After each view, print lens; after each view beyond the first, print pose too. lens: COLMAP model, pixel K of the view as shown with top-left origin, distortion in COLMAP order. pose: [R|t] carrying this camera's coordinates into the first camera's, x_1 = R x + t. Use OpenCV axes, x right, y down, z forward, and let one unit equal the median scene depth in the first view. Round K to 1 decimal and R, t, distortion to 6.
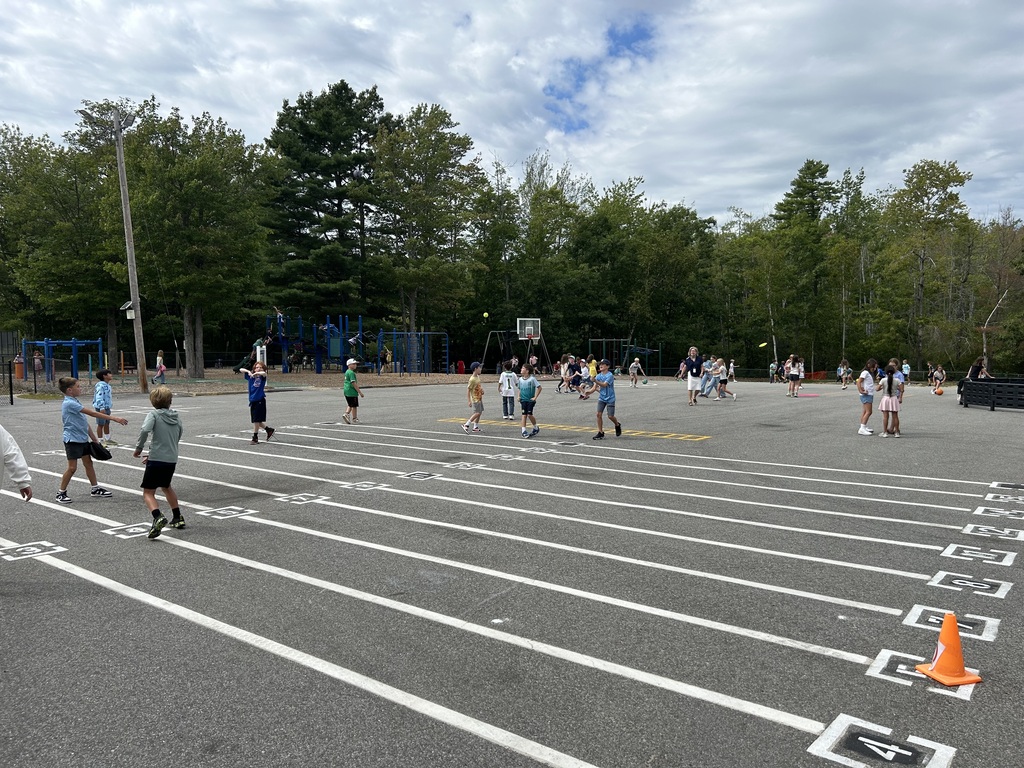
lens RADIAL K [[786.0, 0, 515.3], [0, 786.0, 384.9], [0, 0, 1]] dist [0.033026, -0.052823]
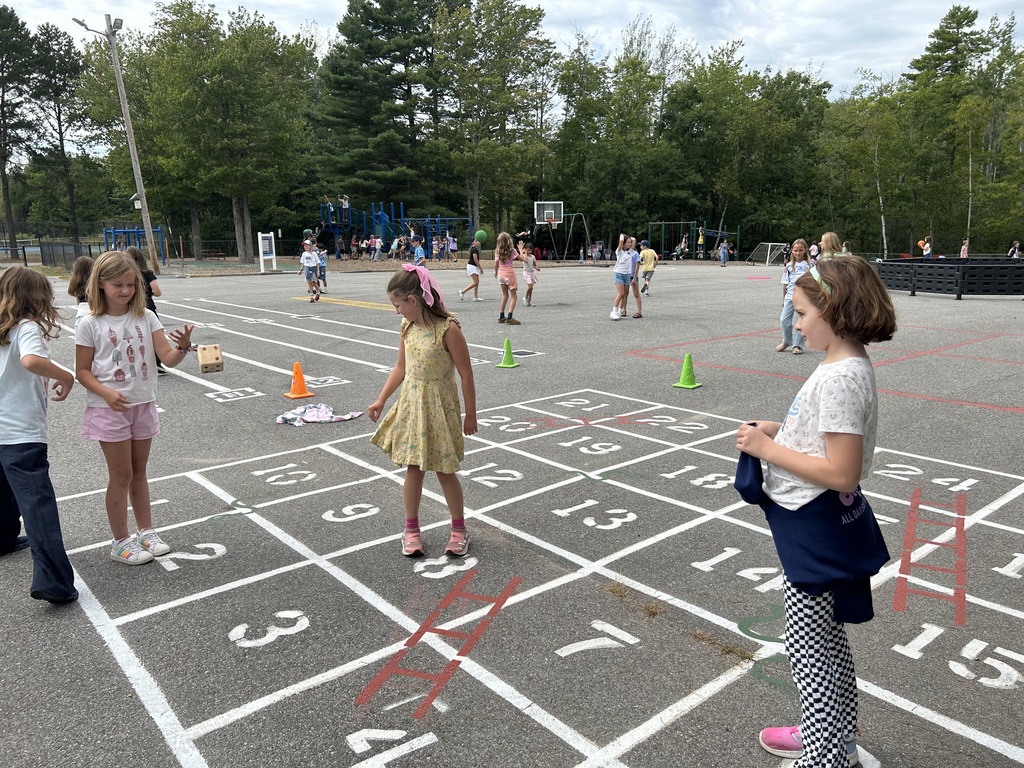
lens RADIAL K [[786.0, 0, 510.1], [0, 786.0, 380.9], [0, 0, 1]] dist [0.033026, -0.052823]
pose [[0.971353, 0.032078, -0.235467, 0.138859], [0.000392, 0.990630, 0.136570, 0.001905], [0.237642, -0.132750, 0.962239, 0.008598]]
